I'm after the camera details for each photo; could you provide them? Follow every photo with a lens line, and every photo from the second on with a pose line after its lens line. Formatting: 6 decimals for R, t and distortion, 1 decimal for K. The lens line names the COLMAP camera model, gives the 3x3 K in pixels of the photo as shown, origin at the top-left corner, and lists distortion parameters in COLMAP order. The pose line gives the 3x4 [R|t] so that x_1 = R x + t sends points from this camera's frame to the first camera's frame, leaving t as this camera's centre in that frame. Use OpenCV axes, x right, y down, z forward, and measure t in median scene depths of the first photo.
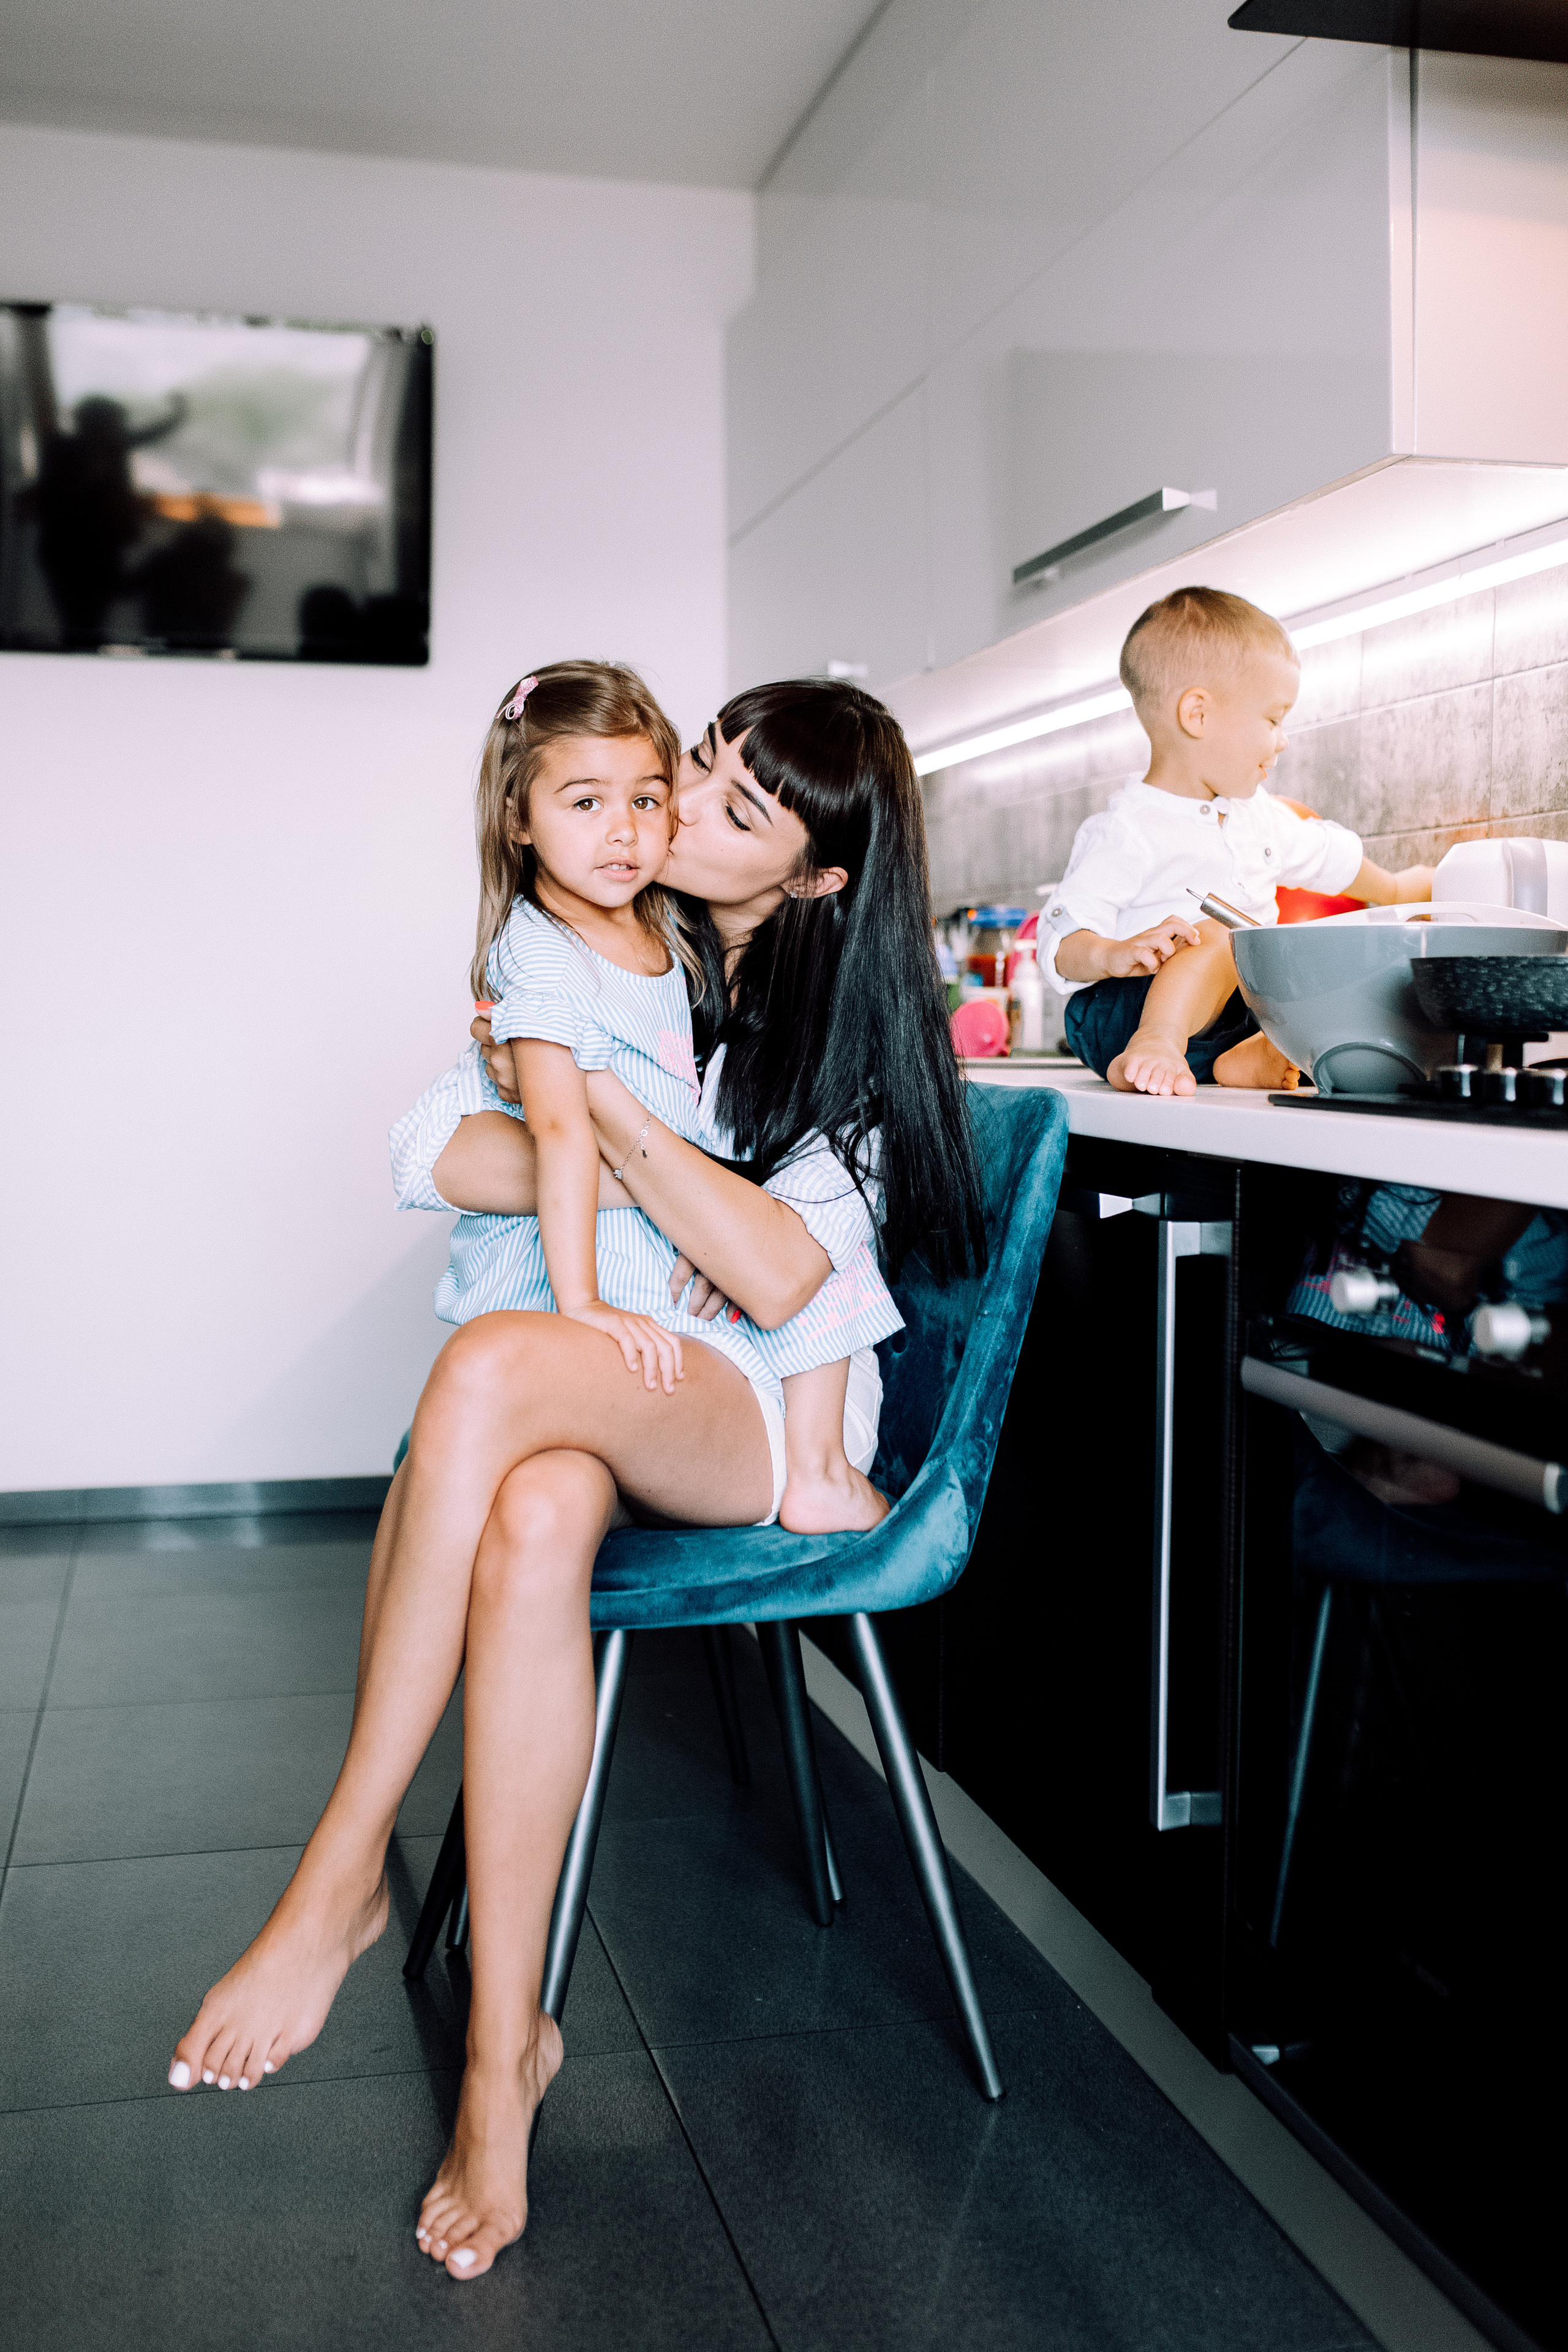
lens RADIAL K [[2365.9, 0, 784.0], [0, 2365.9, 1176.0], [0, 0, 1]] dist [-0.001346, -0.752961]
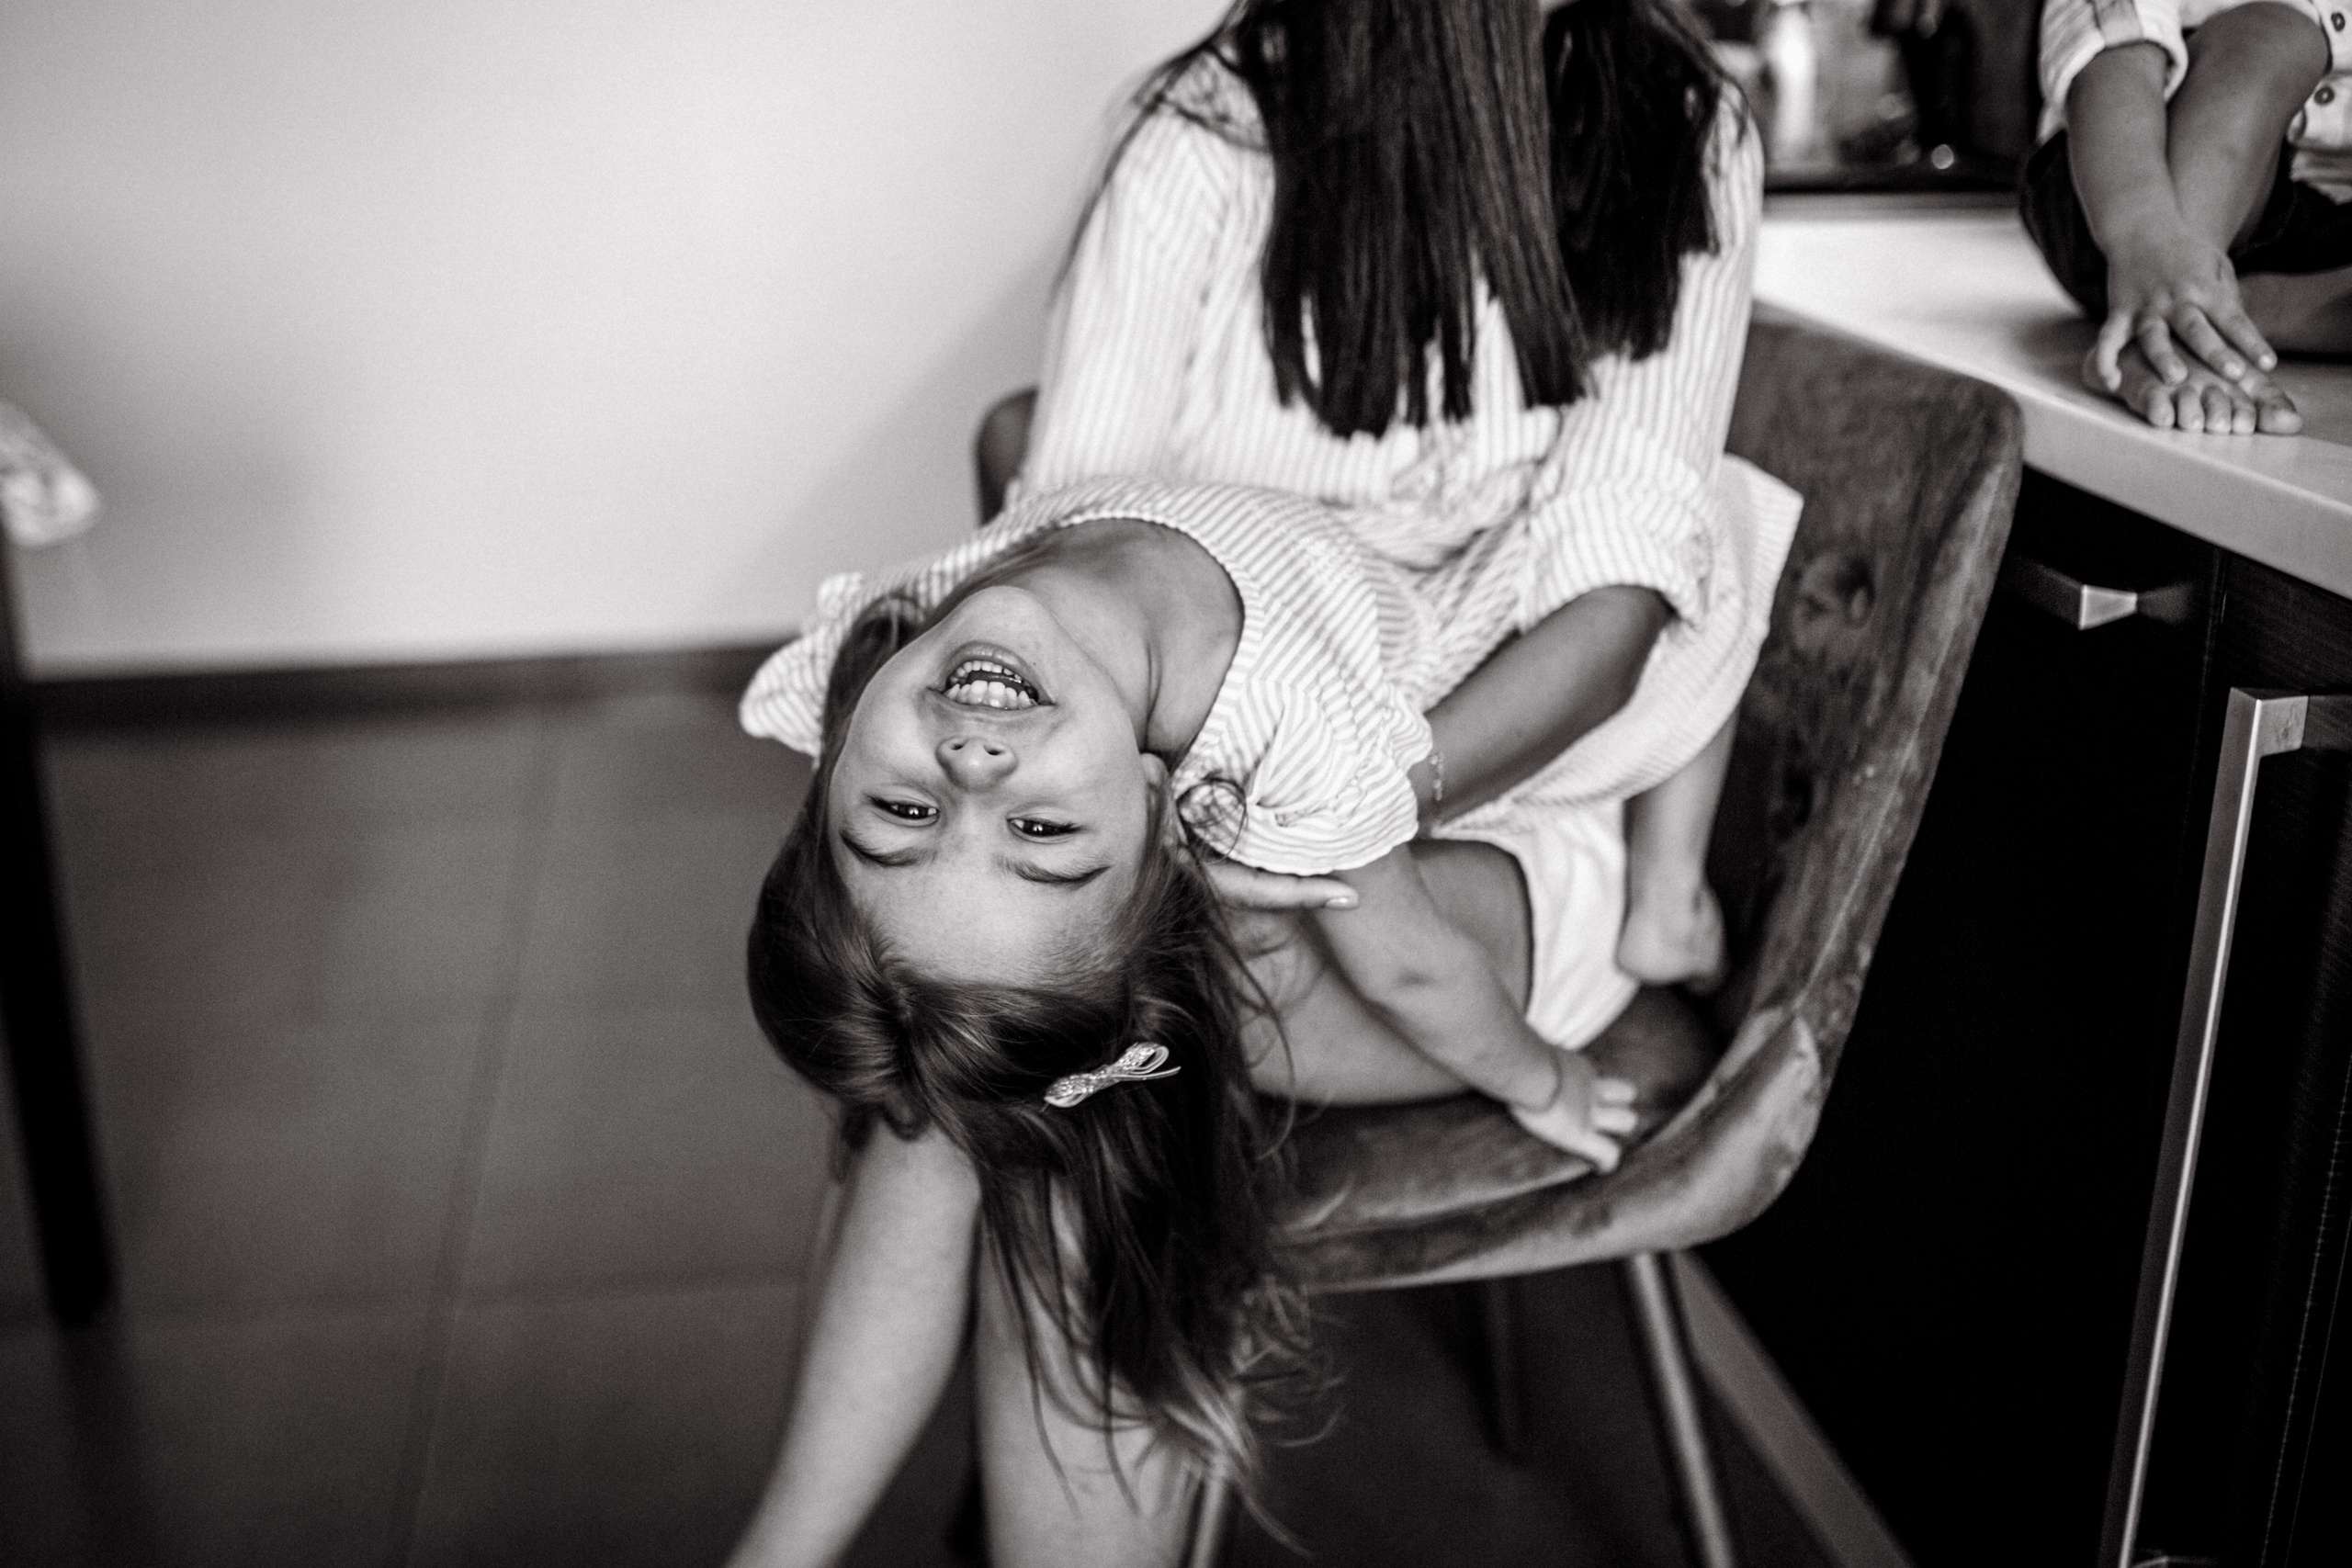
lens RADIAL K [[2370.7, 0, 1176.0], [0, 2370.7, 784.0], [0, 0, 1]] dist [-0.002086, -0.008282]
pose [[0.995998, 0.022576, -0.086481, -0.041093], [0.000459, 0.966271, 0.257528, -0.099159], [0.089378, -0.256537, 0.962393, 0.397756]]
